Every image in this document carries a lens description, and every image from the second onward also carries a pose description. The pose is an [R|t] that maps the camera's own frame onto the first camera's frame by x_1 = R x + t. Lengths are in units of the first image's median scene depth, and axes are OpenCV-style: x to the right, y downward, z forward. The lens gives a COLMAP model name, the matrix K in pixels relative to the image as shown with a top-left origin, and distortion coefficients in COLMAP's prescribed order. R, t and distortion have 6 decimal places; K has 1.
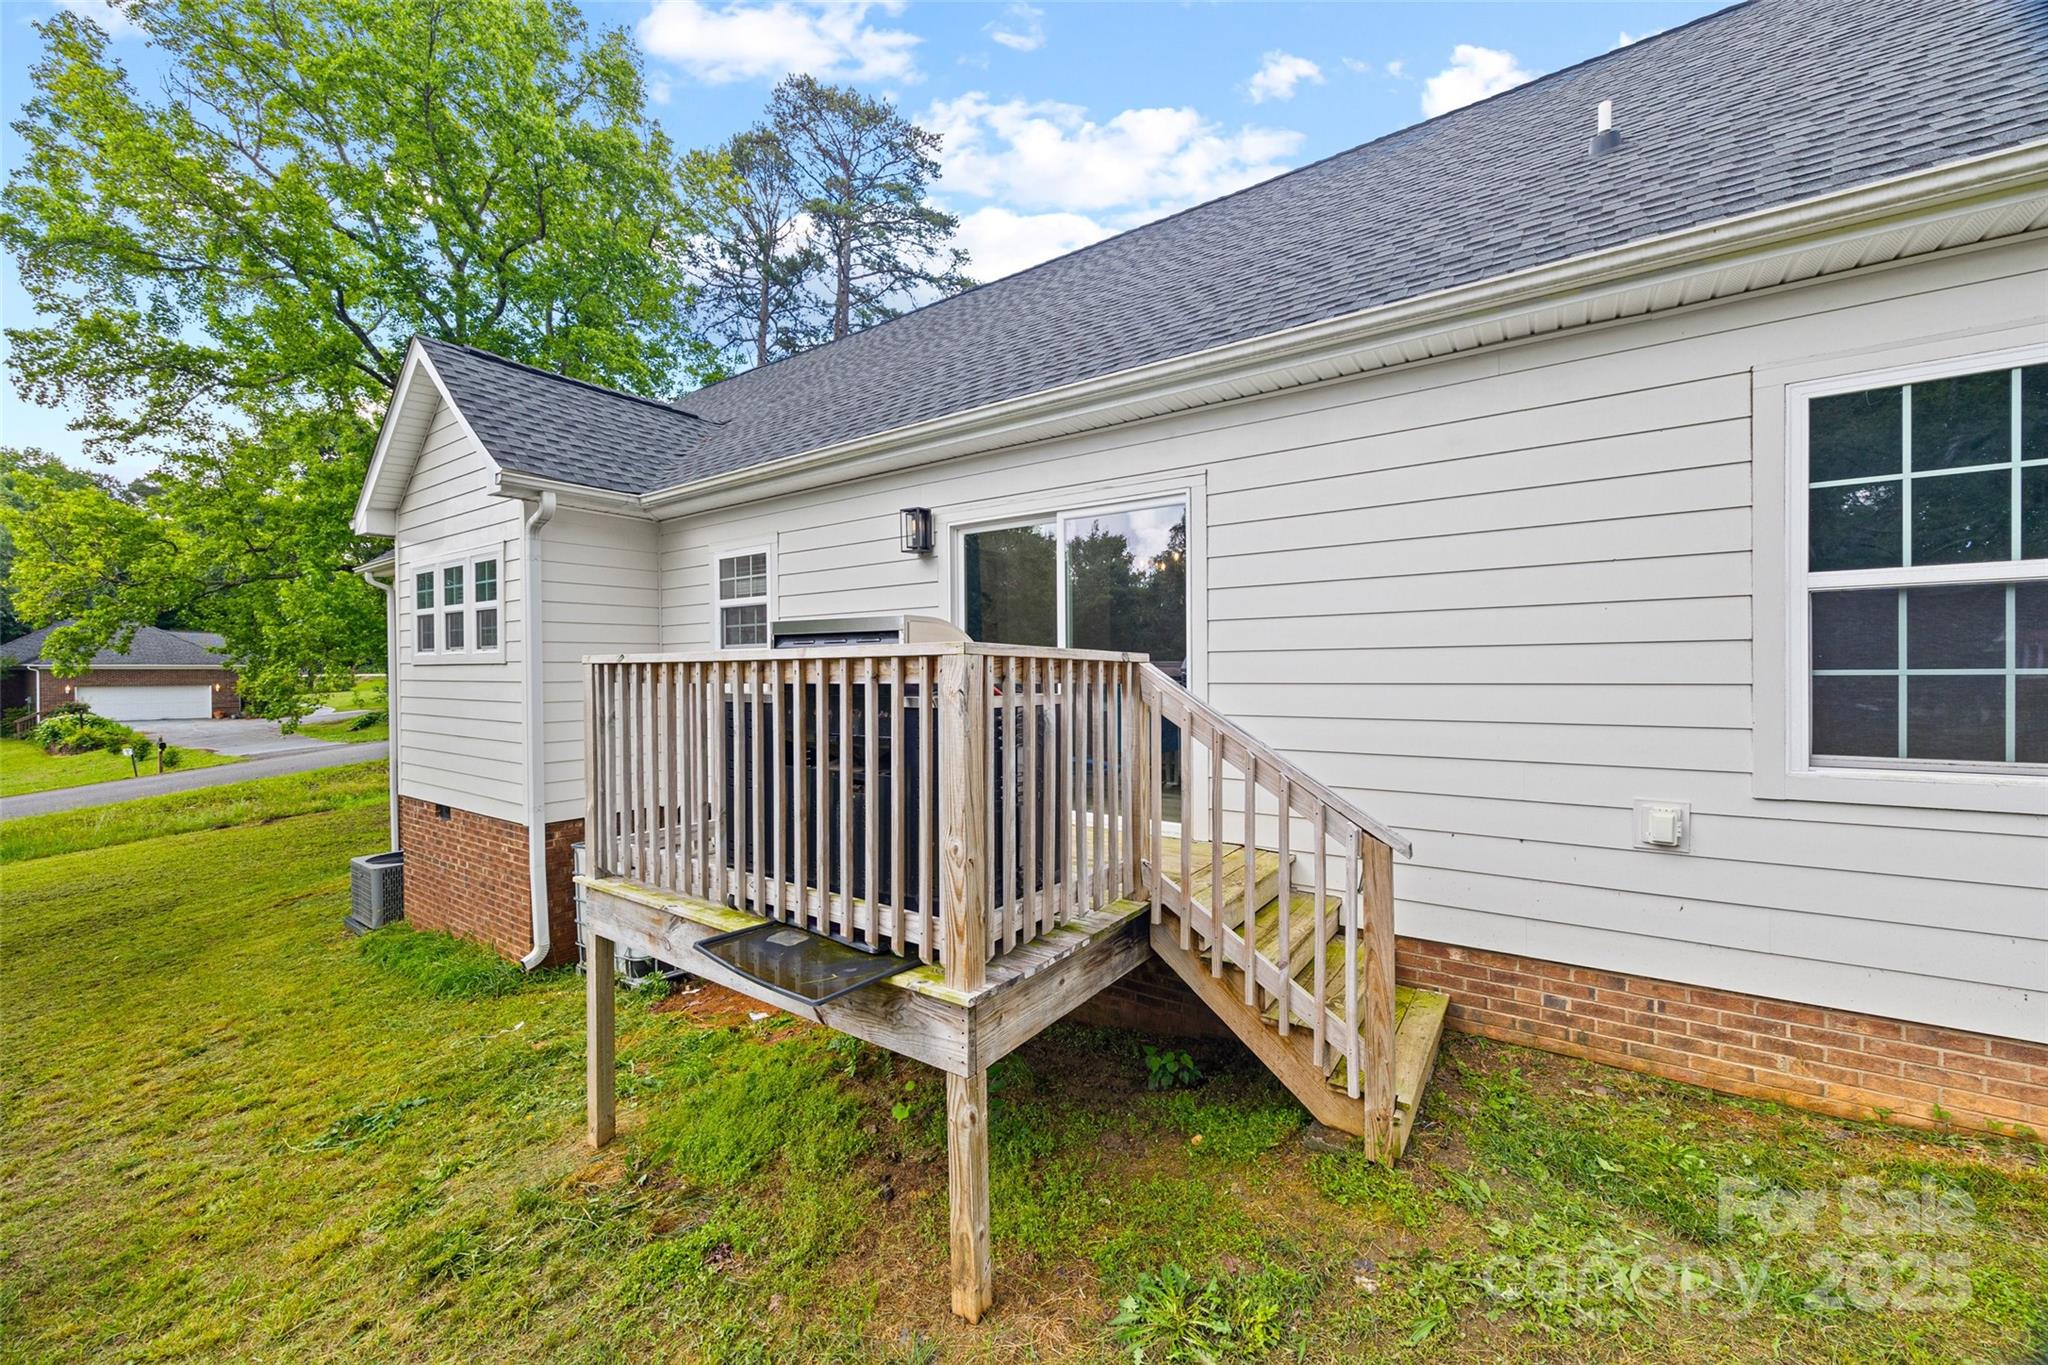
lens RADIAL K [[827.5, 0, 1019.3], [0, 827.5, 679.9], [0, 0, 1]] dist [-0.000787, -0.000007]
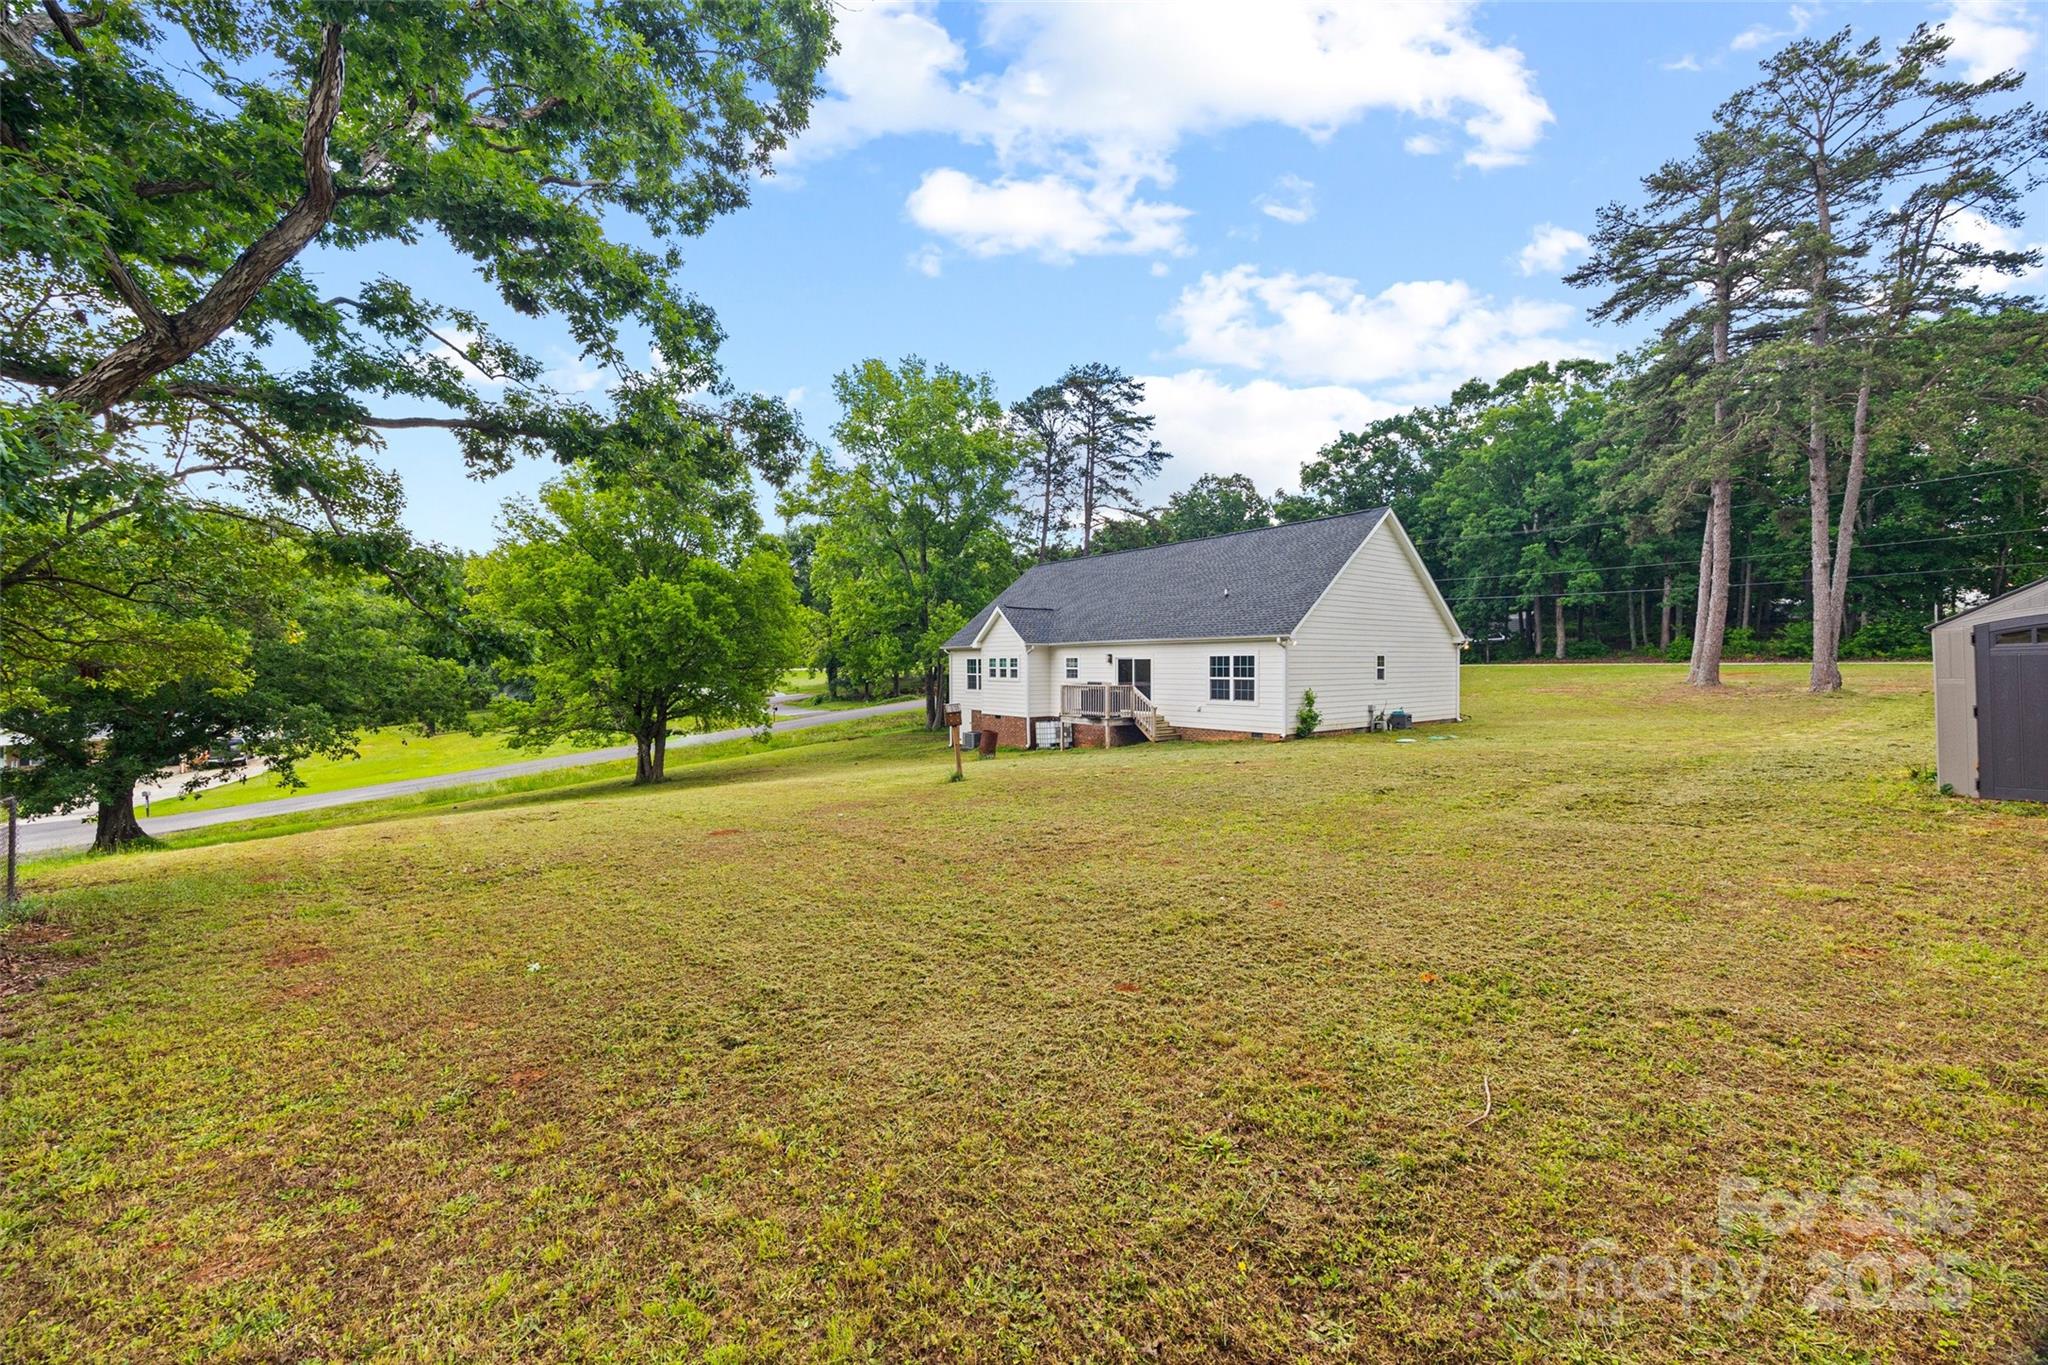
lens RADIAL K [[827.5, 0, 1019.3], [0, 827.5, 679.9], [0, 0, 1]] dist [-0.000787, -0.000007]
pose [[0.958394, 0.006490, -0.285374, 0.813297], [-0.002424, 0.999890, 0.014601, -0.119036], [0.285438, -0.013302, 0.958305, -4.103953]]
